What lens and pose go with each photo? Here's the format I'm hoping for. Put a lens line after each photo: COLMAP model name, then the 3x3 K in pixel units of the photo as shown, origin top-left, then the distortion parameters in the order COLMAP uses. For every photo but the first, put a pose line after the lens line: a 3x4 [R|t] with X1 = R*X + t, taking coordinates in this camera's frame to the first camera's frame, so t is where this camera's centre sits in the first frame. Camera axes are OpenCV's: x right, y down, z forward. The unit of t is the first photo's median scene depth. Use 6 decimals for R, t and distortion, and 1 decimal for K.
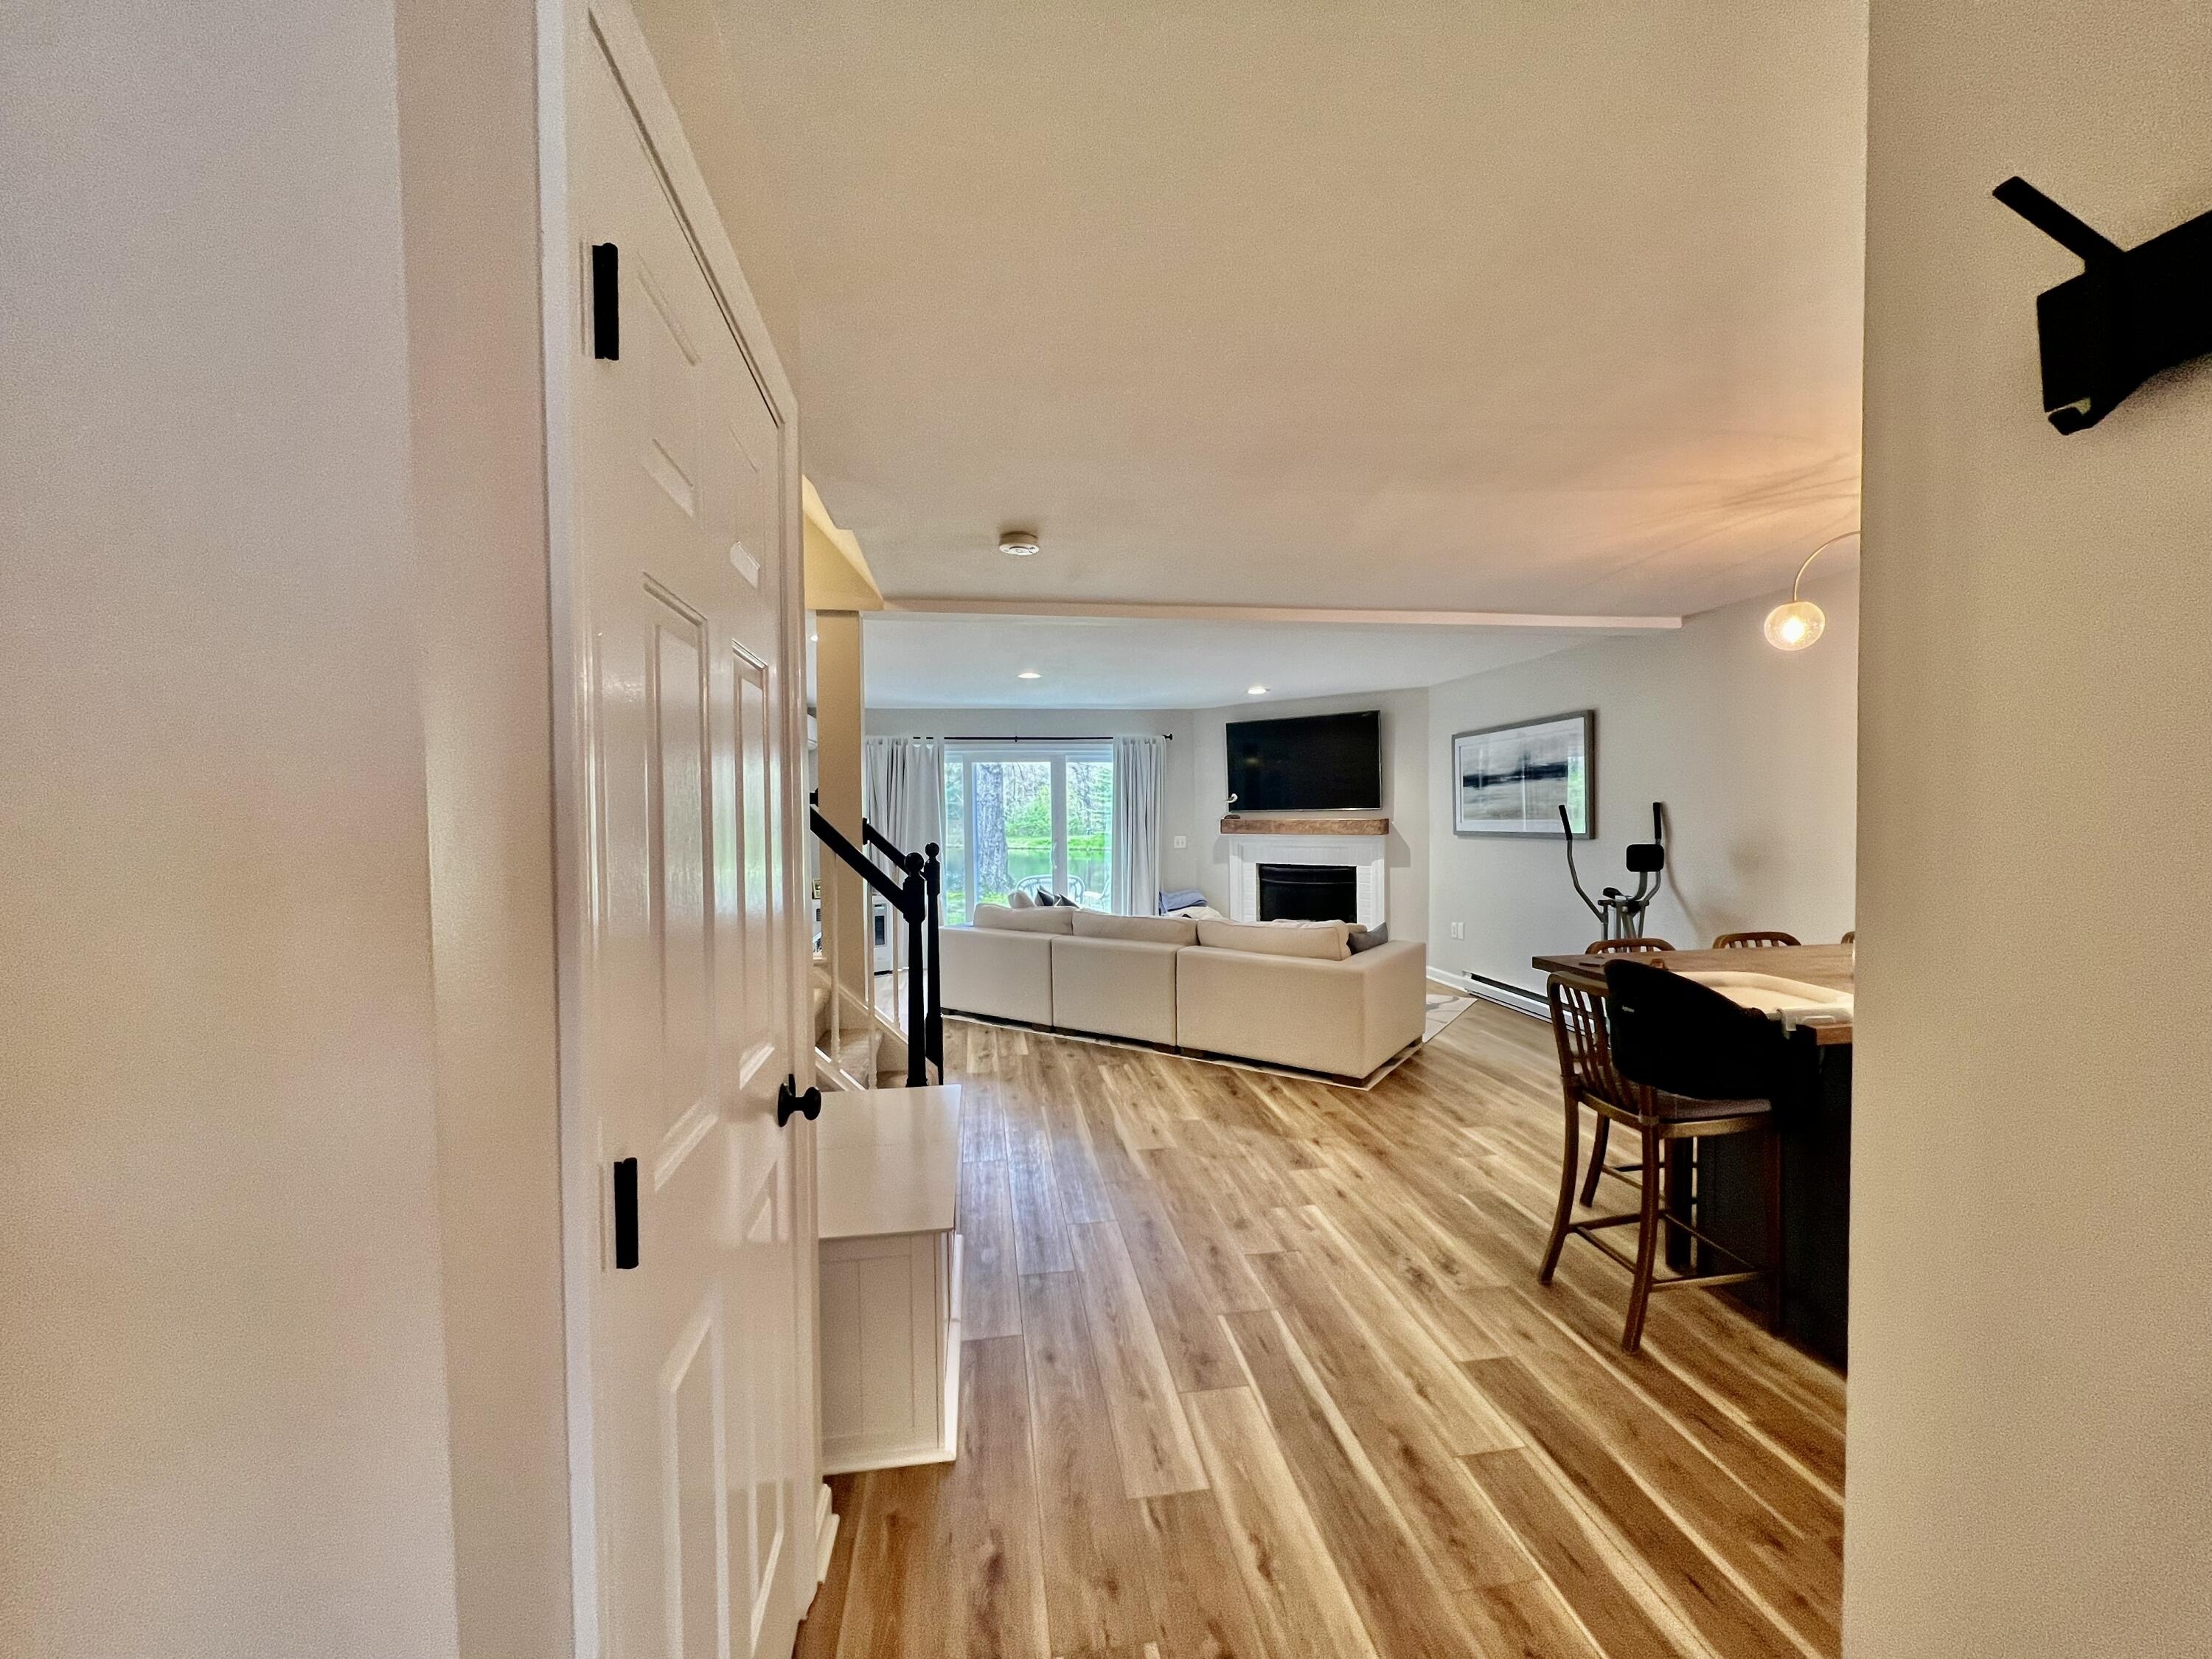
lens RADIAL K [[886.4, 0, 1106.0], [0, 886.4, 829.5], [0, 0, 1]] dist [-0.002085, -0.000157]
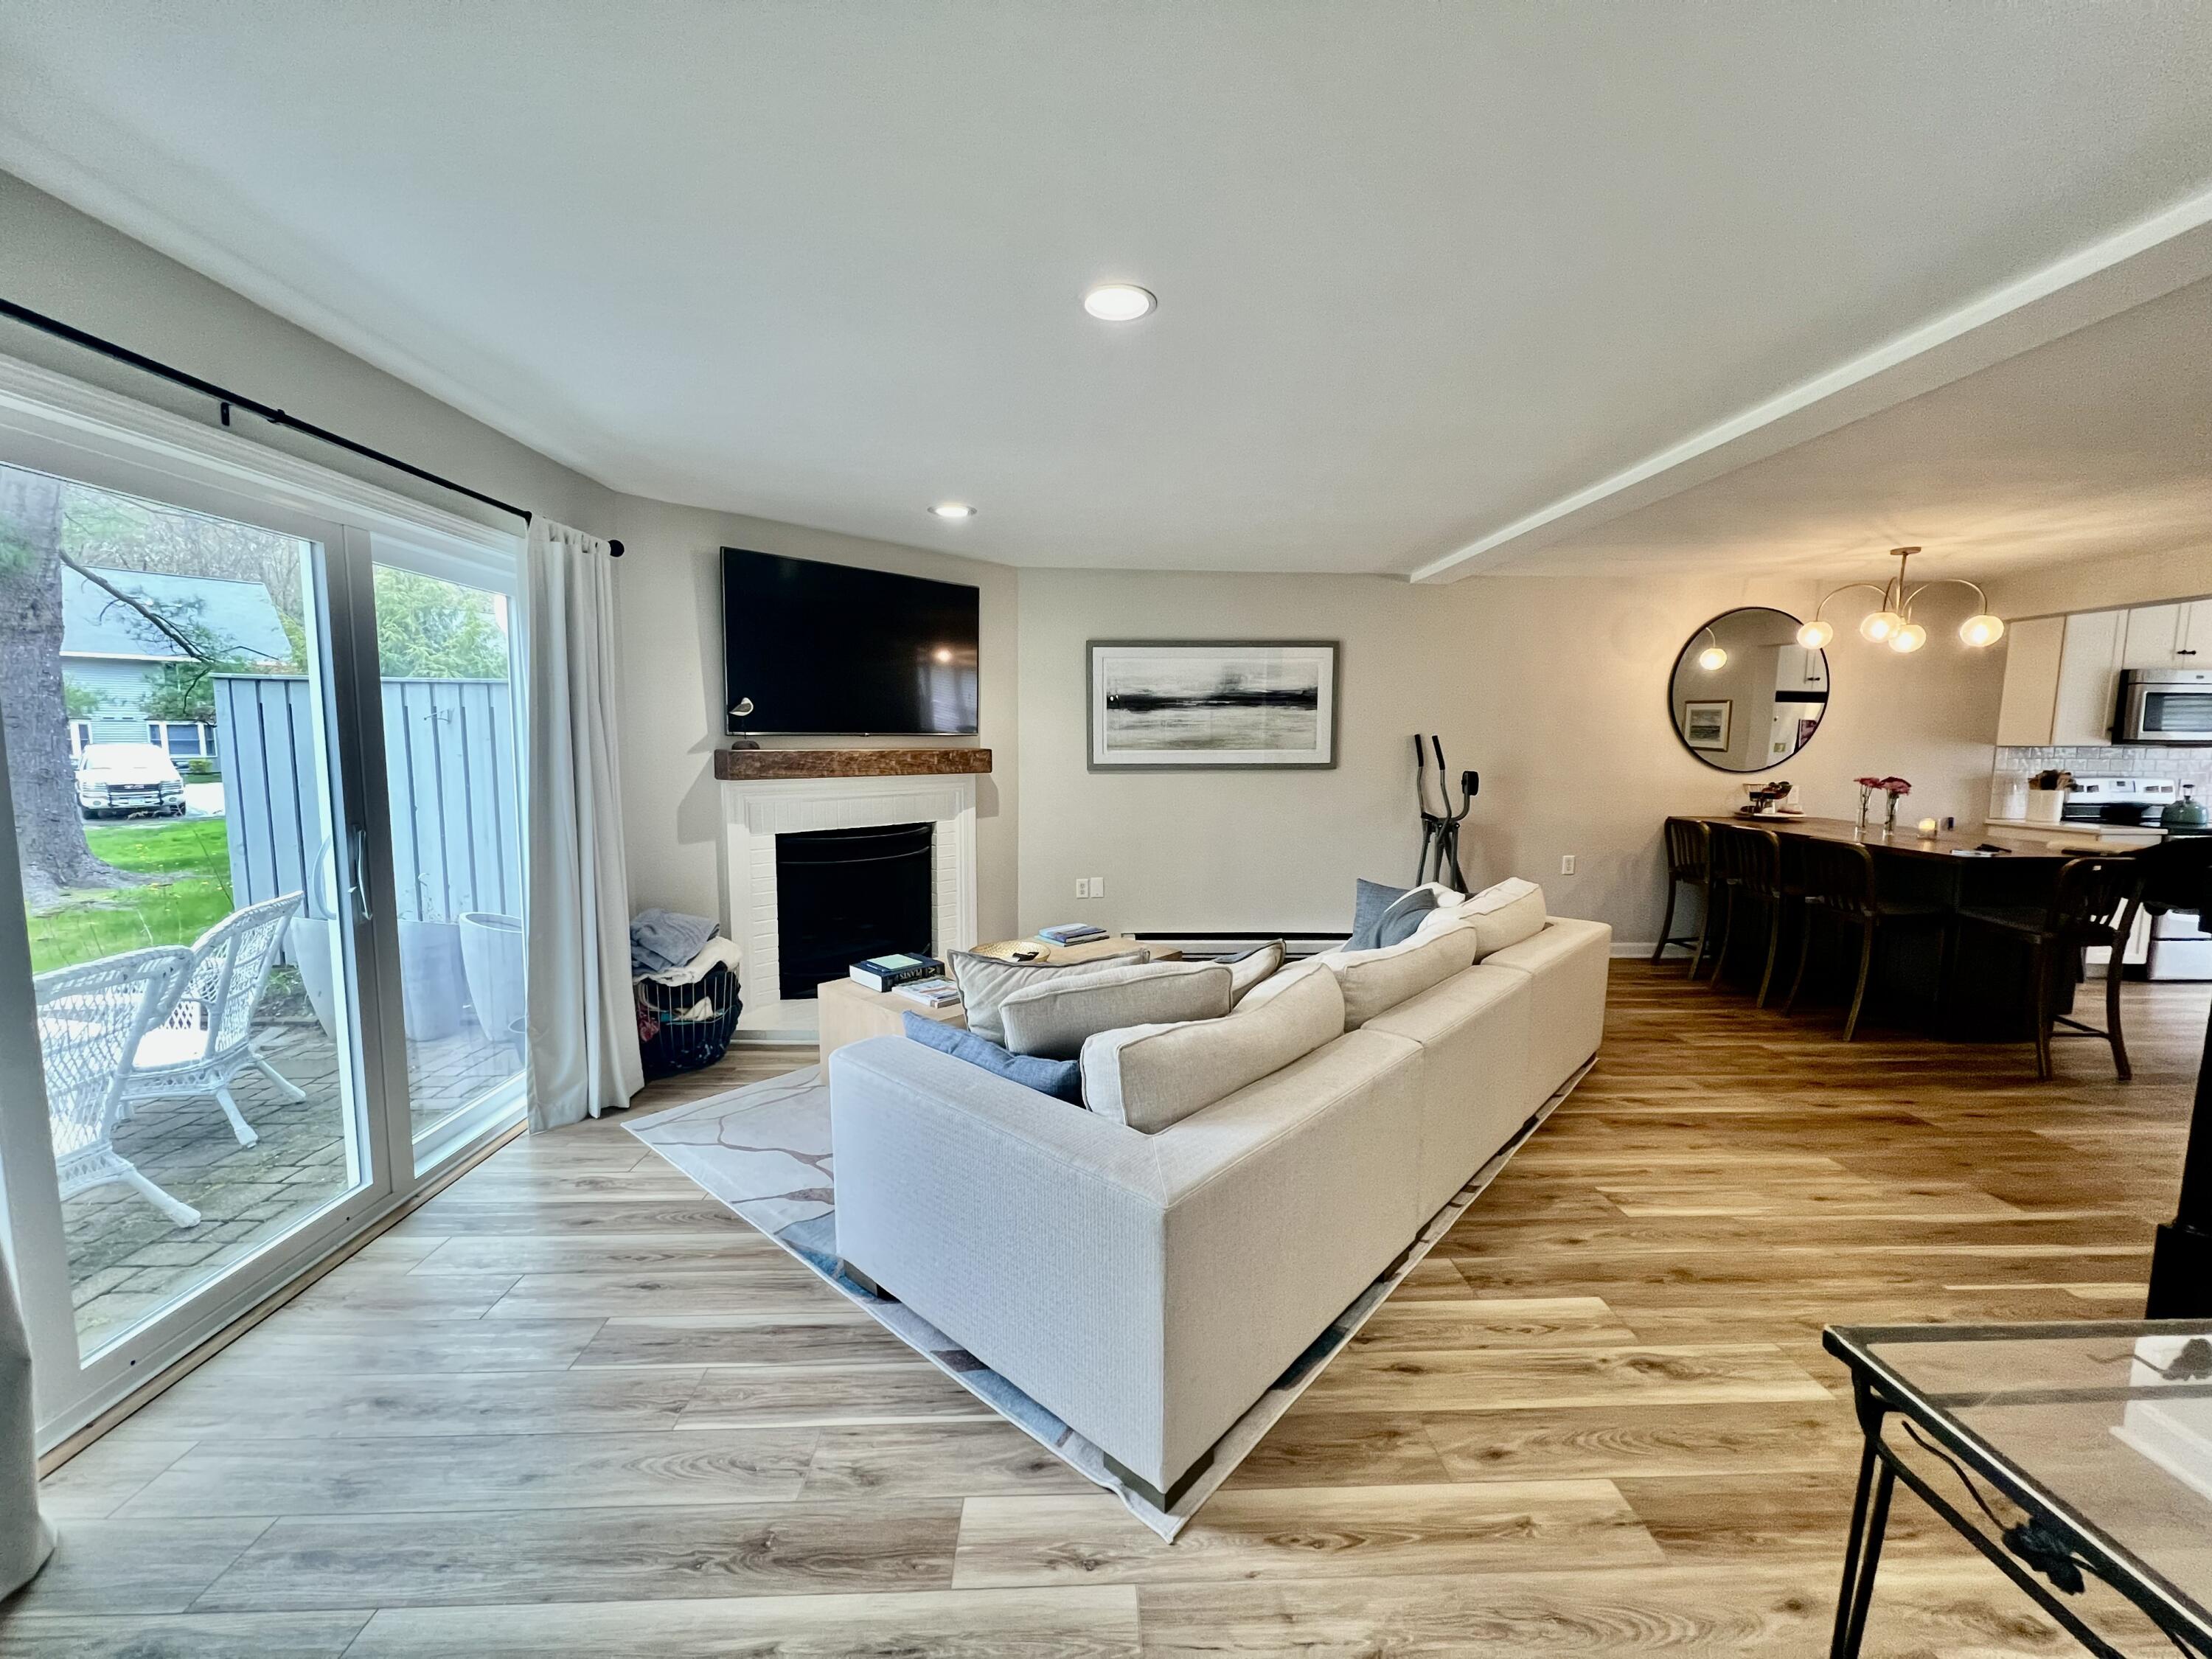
lens RADIAL K [[877.7, 0, 1106.0], [0, 877.7, 829.5], [0, 0, 1]] dist [-0.000075, -0.000085]
pose [[0.105642, -0.091467, 0.990189, -0.391086], [0.011198, 0.995807, 0.090791, -0.011385], [-0.994341, 0.001496, 0.106223, 0.904527]]
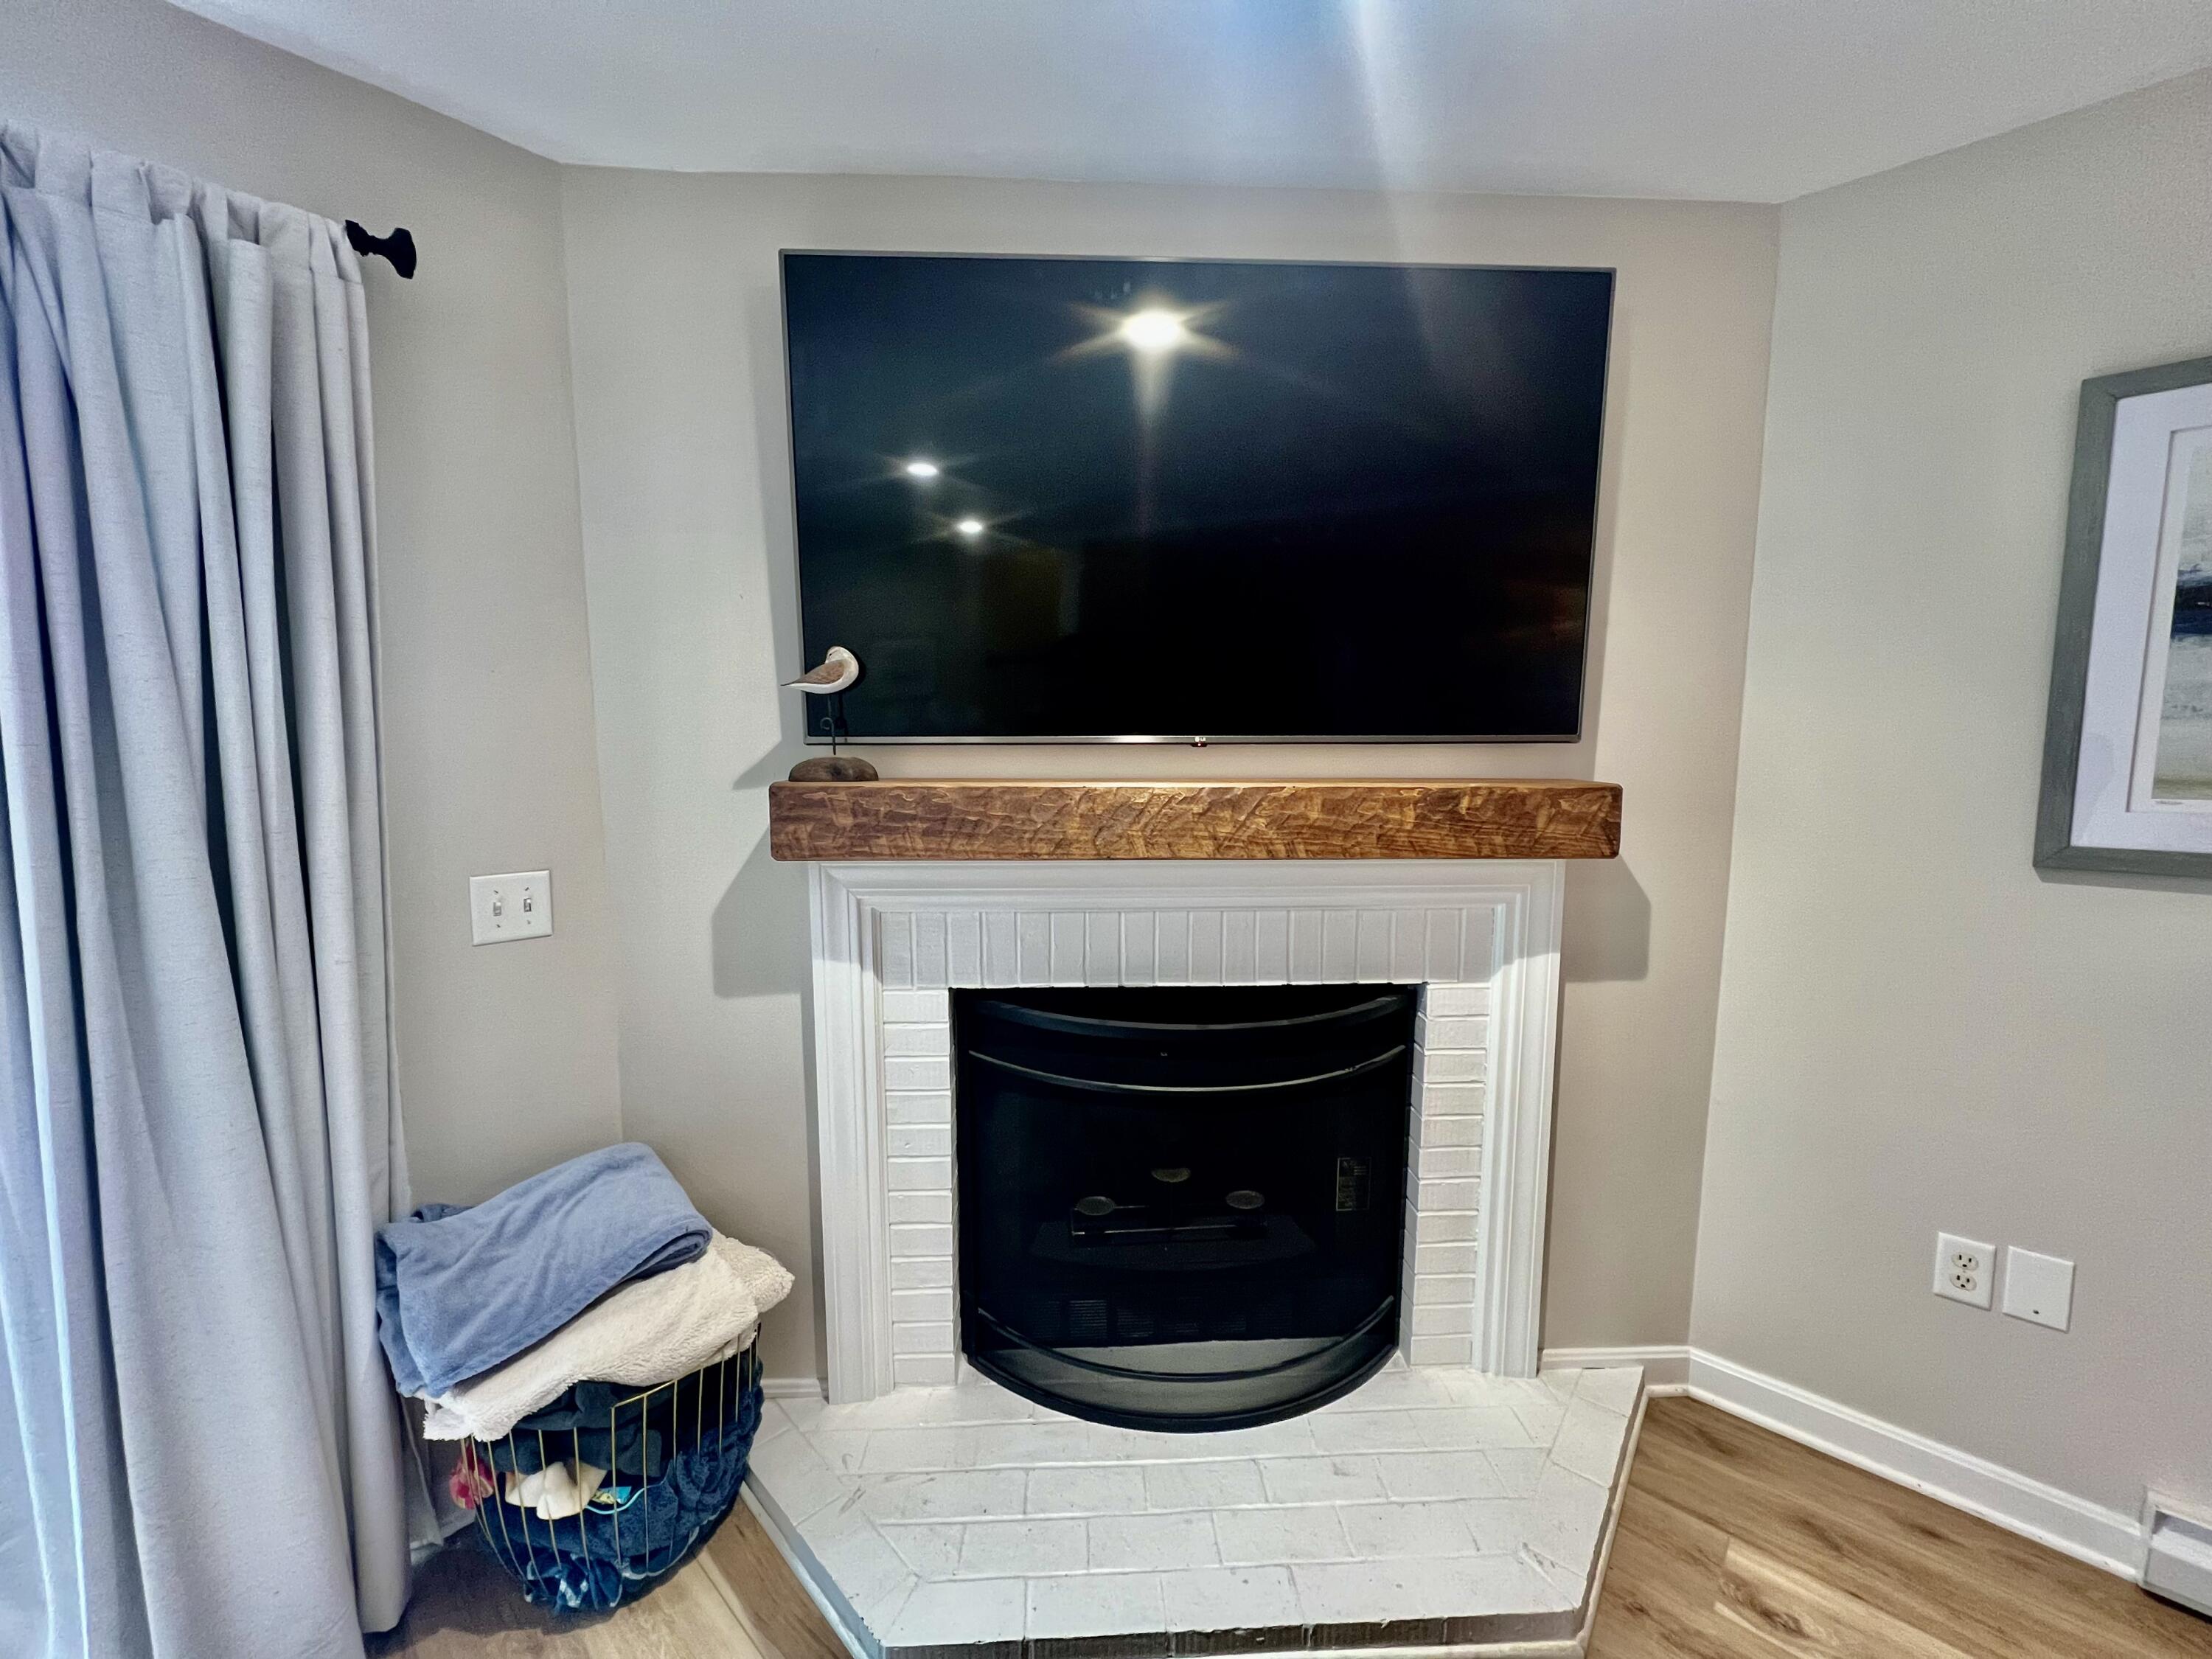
lens RADIAL K [[886.4, 0, 1106.0], [0, 886.4, 829.5], [0, 0, 1]] dist [-0.002085, -0.000157]
pose [[0.772114, -0.054760, 0.633121, 0.080149], [0.000317, 0.996313, 0.085788, -0.021502], [-0.635484, -0.066037, 0.769285, 0.983610]]
